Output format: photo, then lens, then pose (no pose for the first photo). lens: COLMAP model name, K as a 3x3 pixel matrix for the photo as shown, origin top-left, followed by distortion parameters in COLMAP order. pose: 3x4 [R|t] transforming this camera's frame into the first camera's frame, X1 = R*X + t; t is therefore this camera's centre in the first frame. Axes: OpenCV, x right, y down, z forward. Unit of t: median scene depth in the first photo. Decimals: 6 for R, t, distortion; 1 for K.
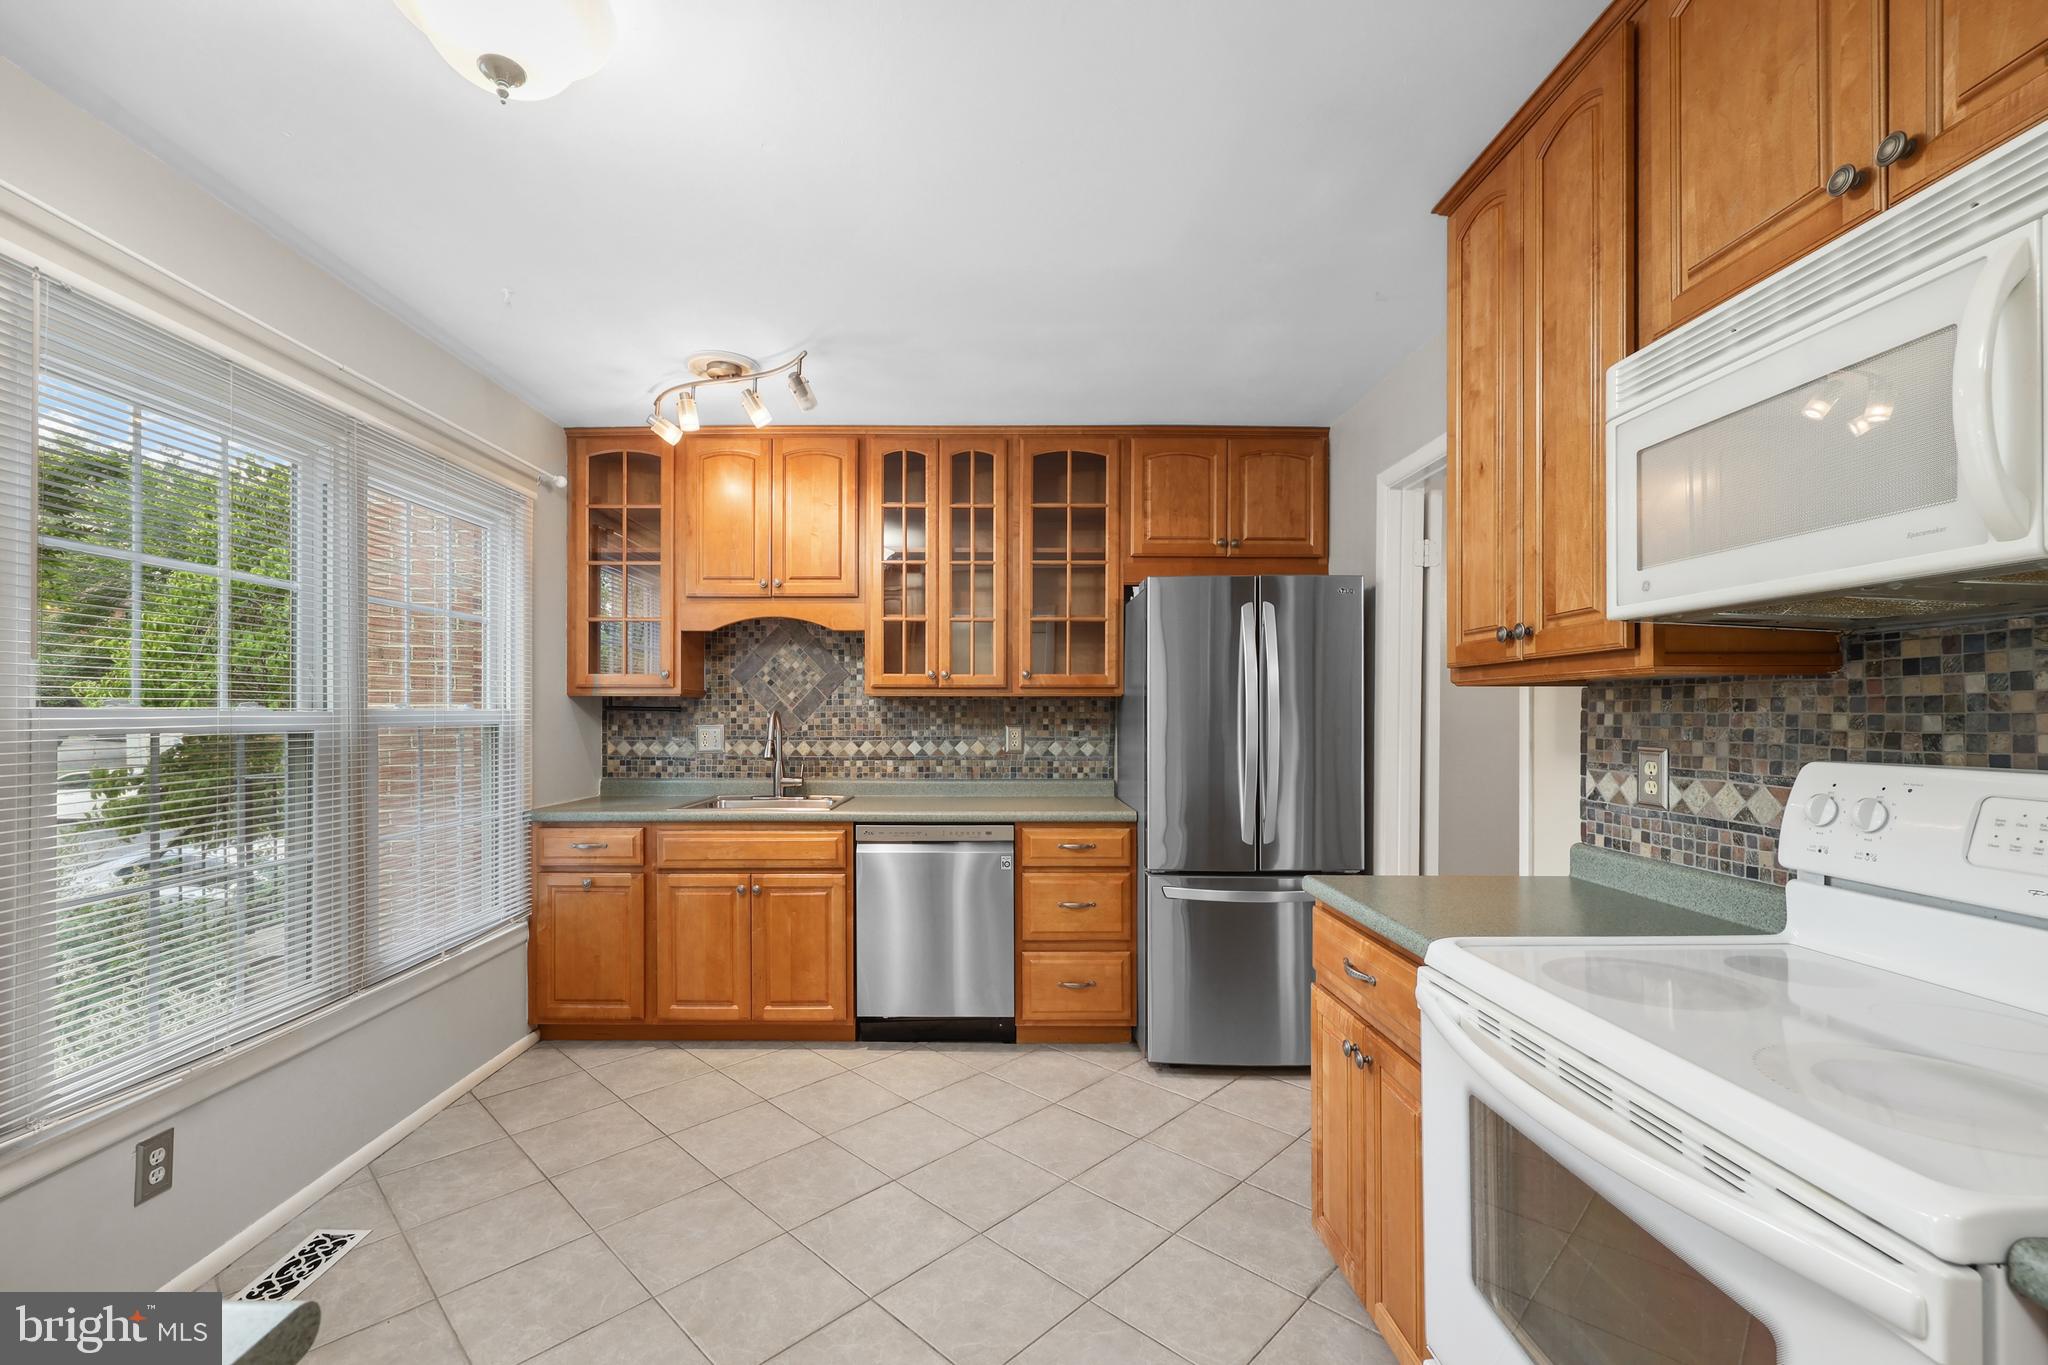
lens RADIAL K [[860.4, 0, 1017.6], [0, 860.4, 697.4], [0, 0, 1]] dist [0.000401, -0.000047]
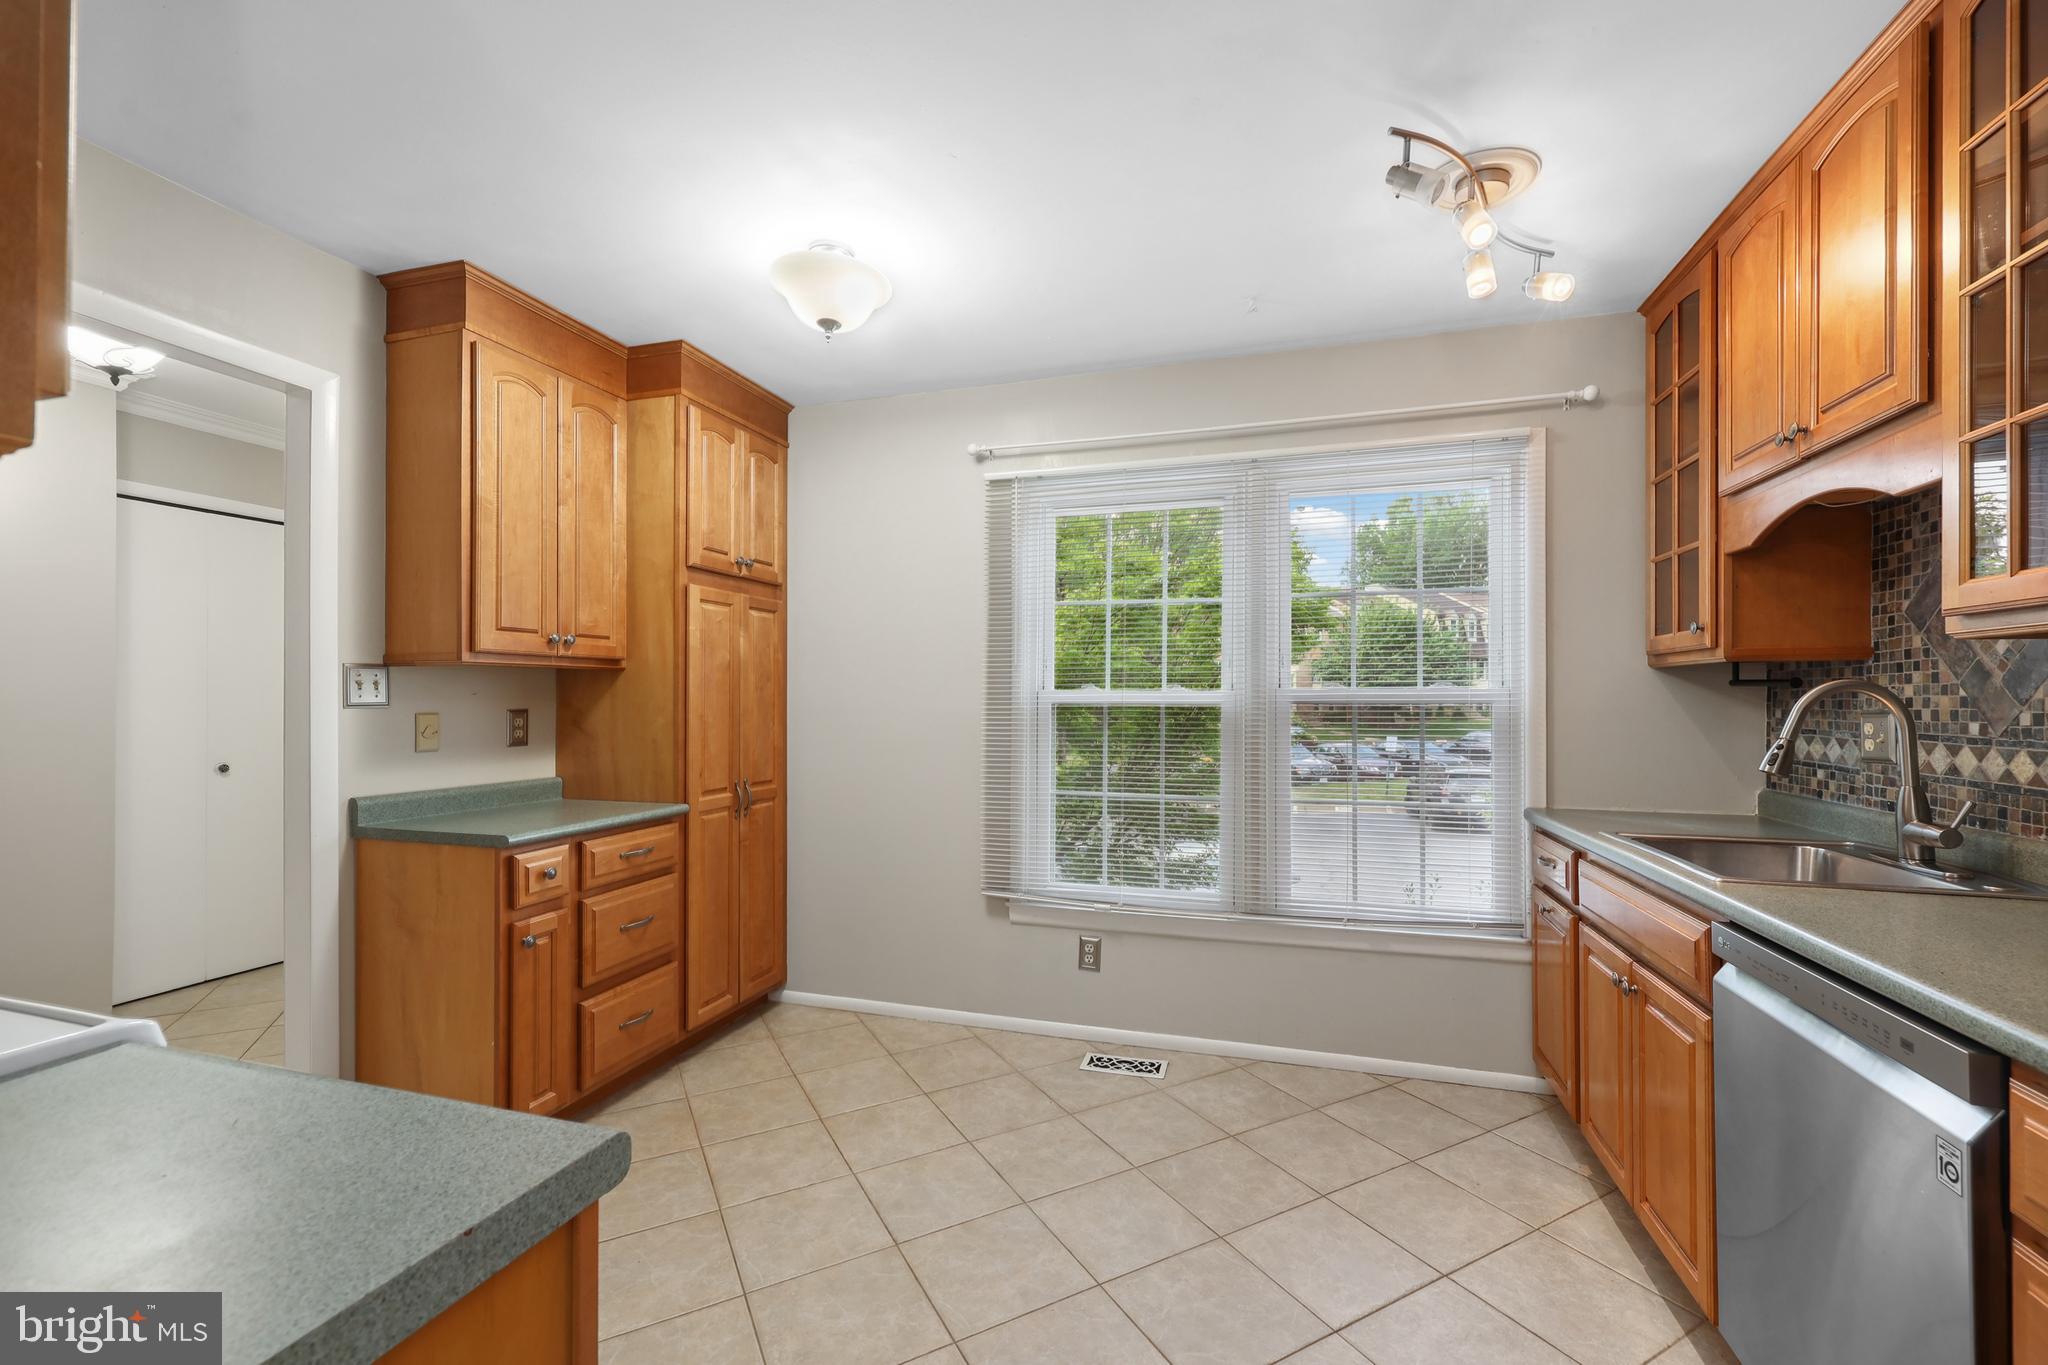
lens RADIAL K [[860.4, 0, 1017.6], [0, 860.4, 697.4], [0, 0, 1]] dist [0.000401, -0.000047]
pose [[-0.317462, -0.003438, -0.948265, 0.652789], [0.015257, 0.999845, -0.008733, 0.041902], [0.948148, -0.017240, -0.317360, 1.356925]]
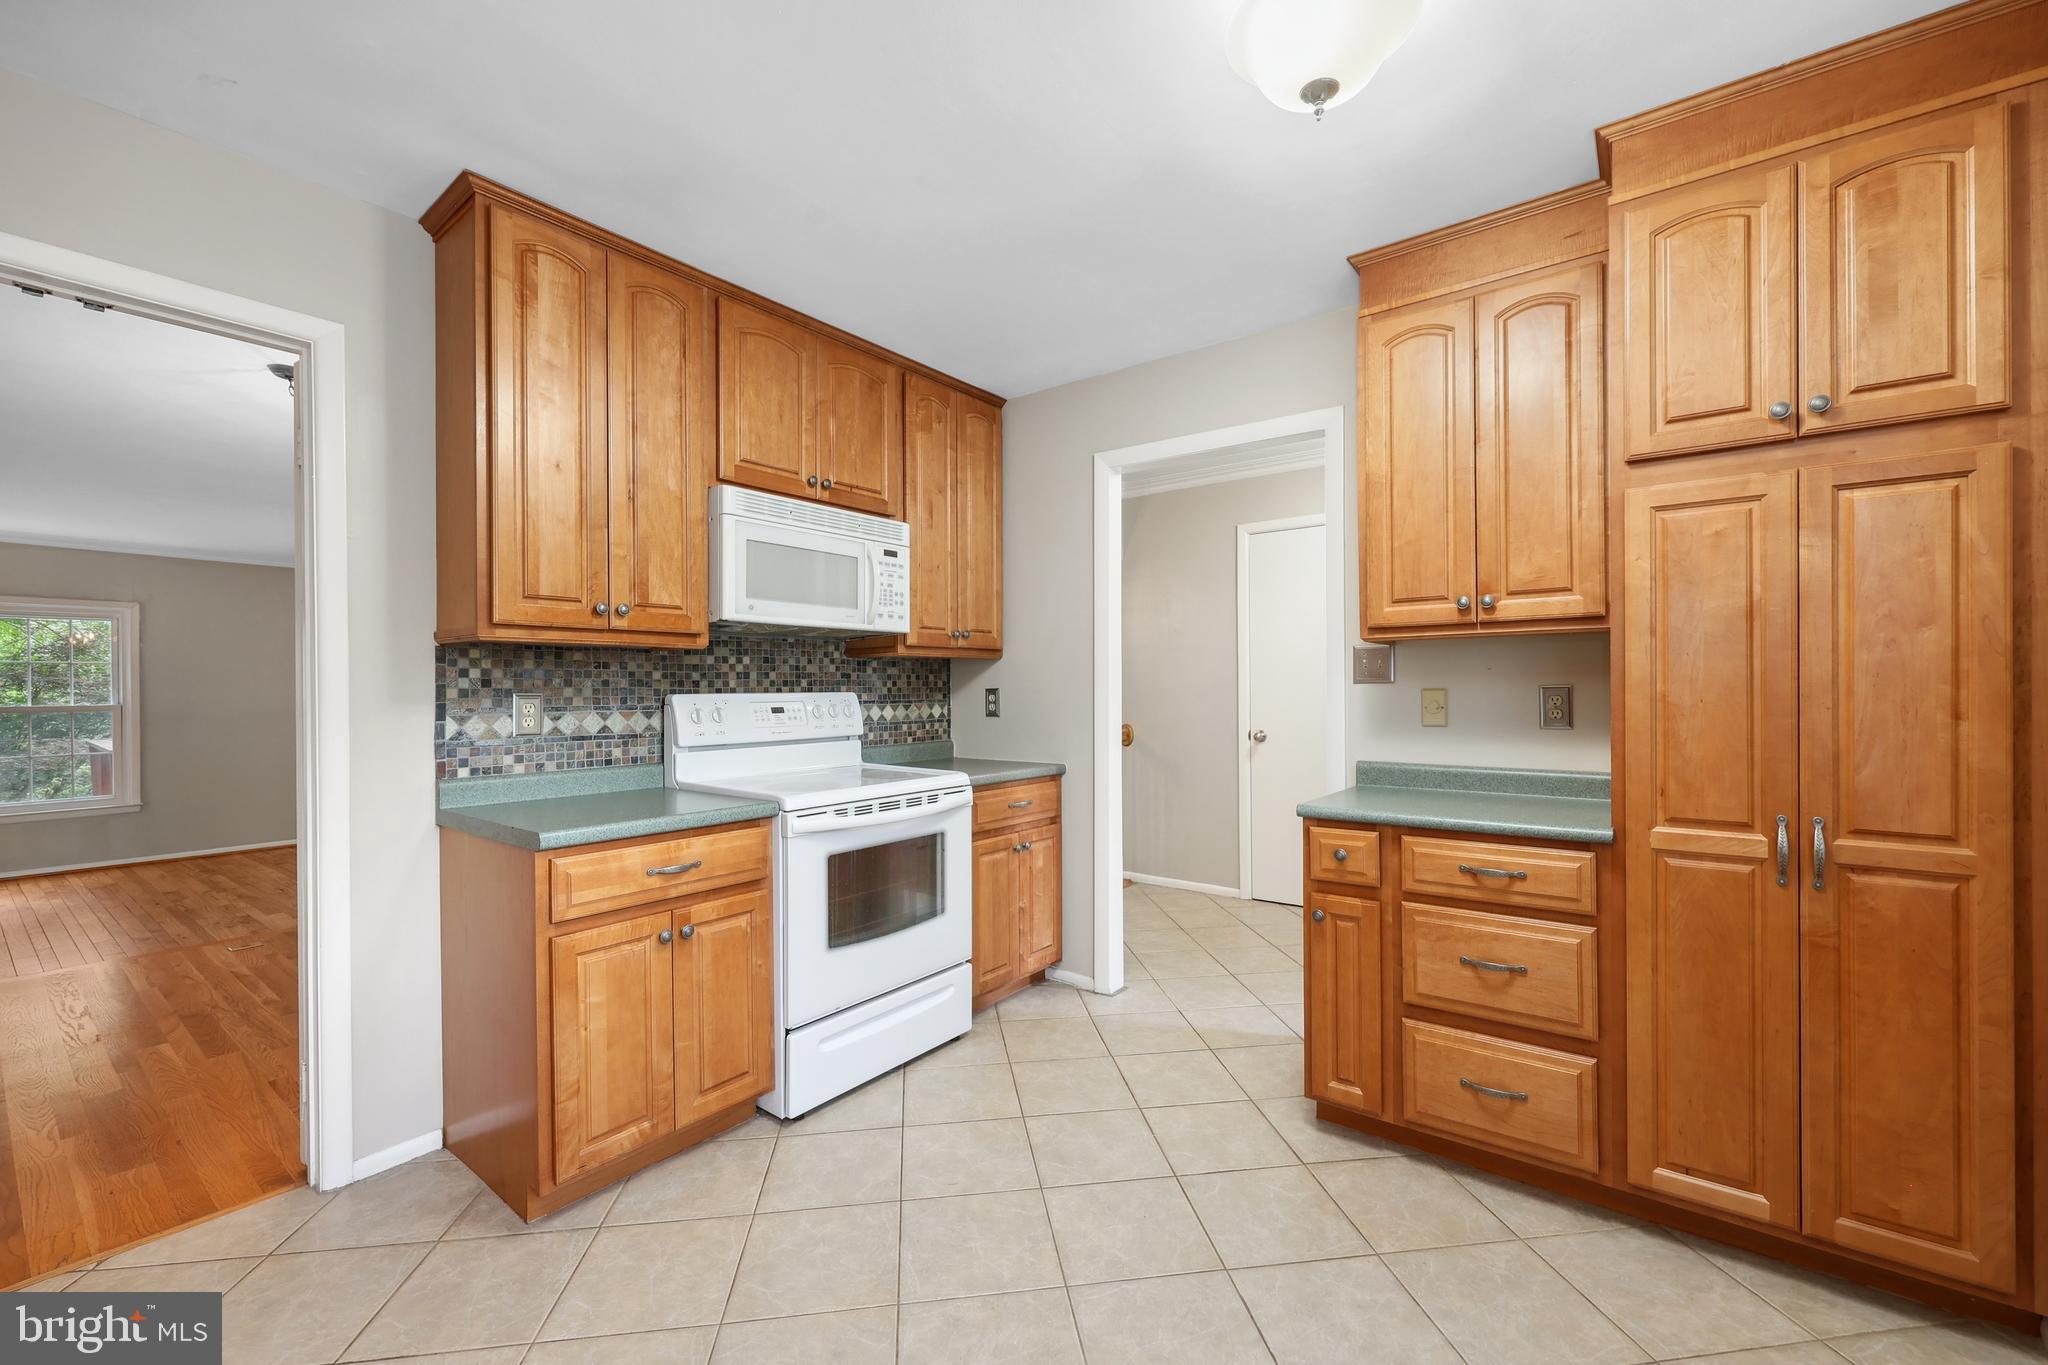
lens RADIAL K [[860.4, 0, 1017.6], [0, 860.4, 697.4], [0, 0, 1]] dist [0.000401, -0.000047]
pose [[-0.766251, -0.000717, 0.642541, -0.753716], [-0.006666, 0.999954, -0.006833, 0.067405], [-0.642506, -0.009519, -0.766221, 1.525926]]
